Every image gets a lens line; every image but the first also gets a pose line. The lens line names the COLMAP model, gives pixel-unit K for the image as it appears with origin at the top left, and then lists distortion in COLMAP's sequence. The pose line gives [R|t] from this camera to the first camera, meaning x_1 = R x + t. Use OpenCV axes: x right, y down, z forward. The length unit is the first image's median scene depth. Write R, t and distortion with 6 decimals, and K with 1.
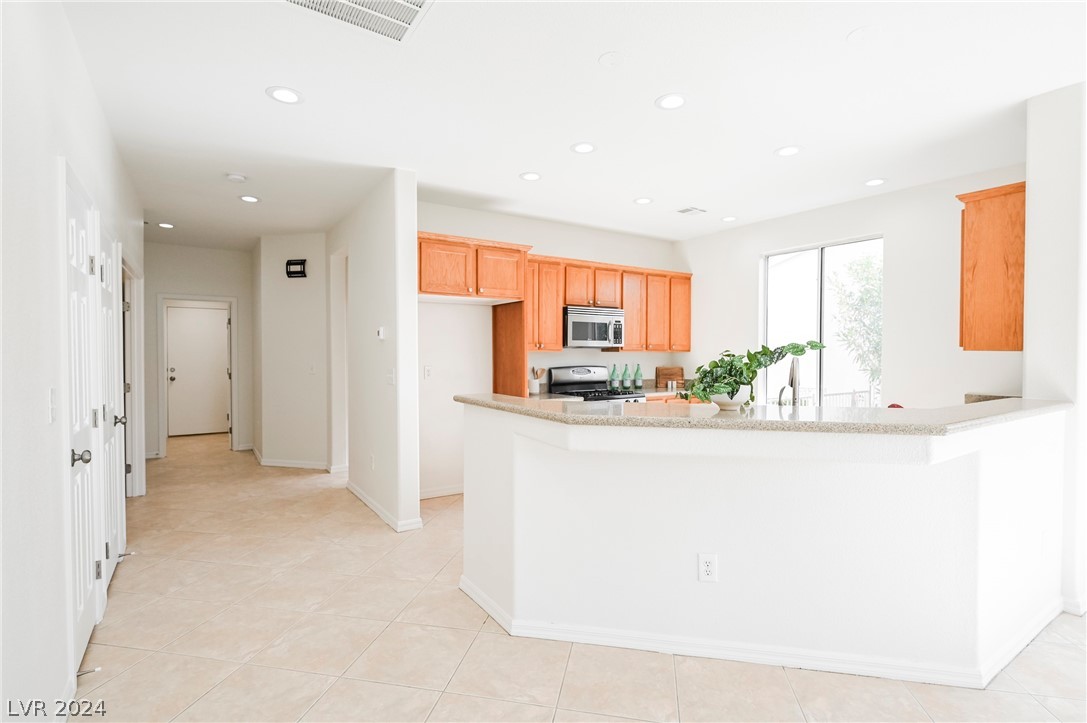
lens RADIAL K [[518.5, 0, 543.5], [0, 518.5, 361.5], [0, 0, 1]] dist [0.000460, 0.000047]
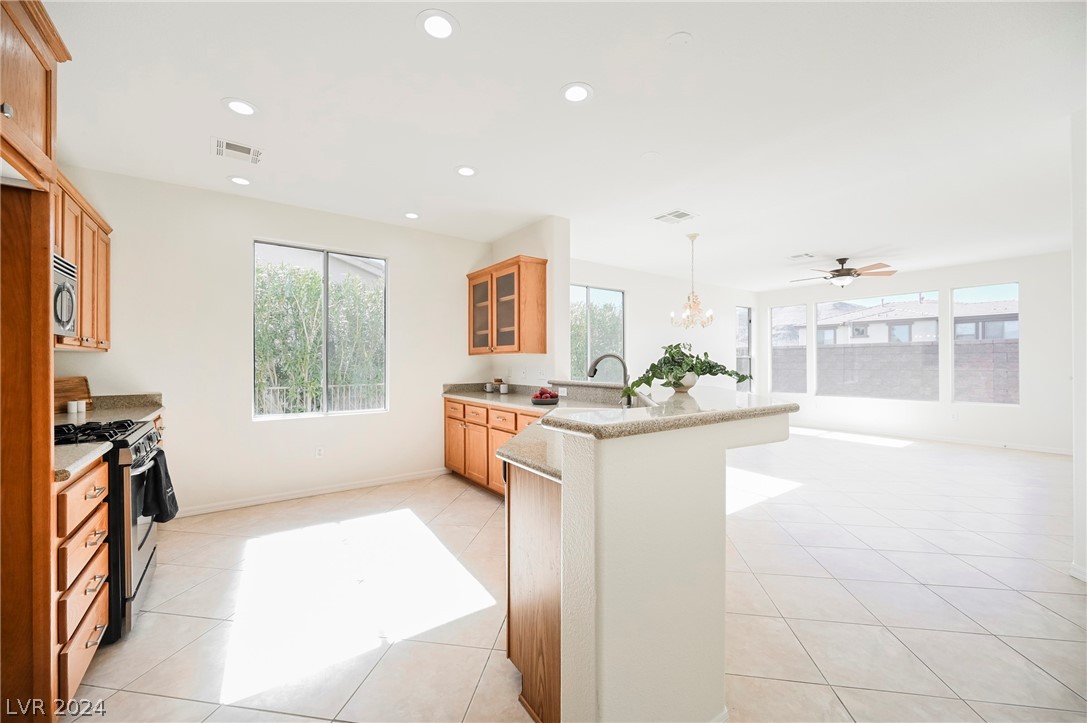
lens RADIAL K [[430.3, 0, 543.5], [0, 430.3, 361.5], [0, 0, 1]] dist [0.000263, 0.000077]
pose [[-0.032143, 0.004345, 0.999474, -0.304498], [0.017624, 0.999838, -0.003780, 0.005190], [-0.999328, 0.017493, -0.032215, 0.588160]]
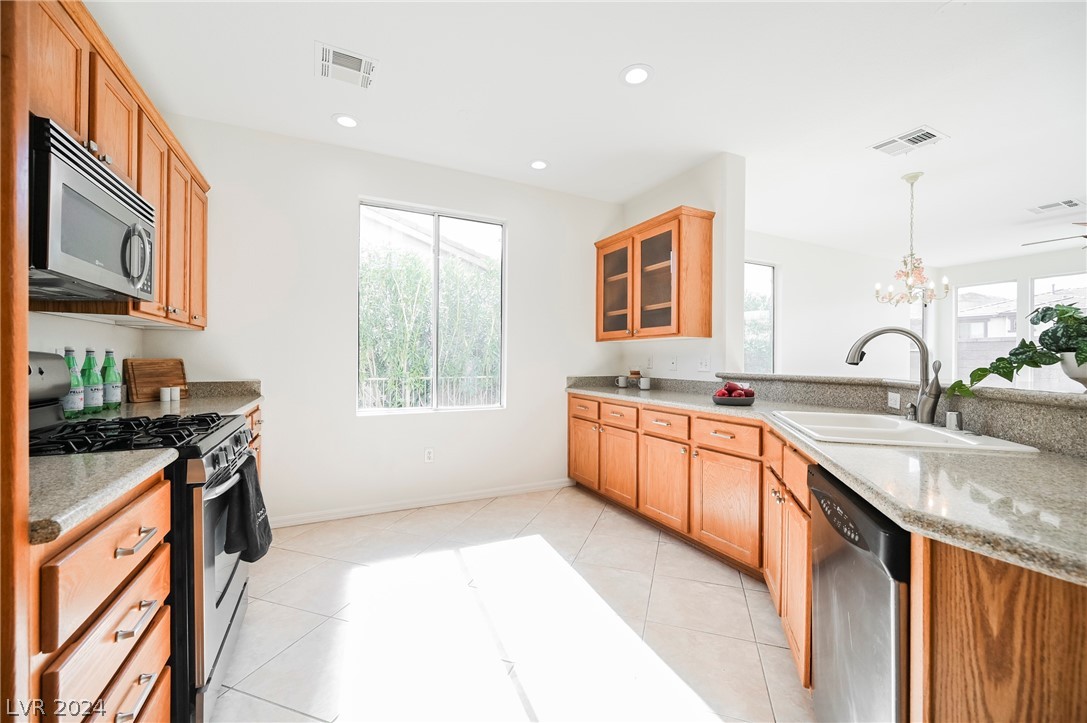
lens RADIAL K [[432.2, 0, 543.5], [0, 432.2, 361.5], [0, 0, 1]] dist [-0.000596, 0.000035]
pose [[0.133194, -0.001598, 0.991089, -0.133709], [0.008341, 0.999965, 0.000492, 0.019238], [-0.991055, 0.008202, 0.133203, 0.713303]]
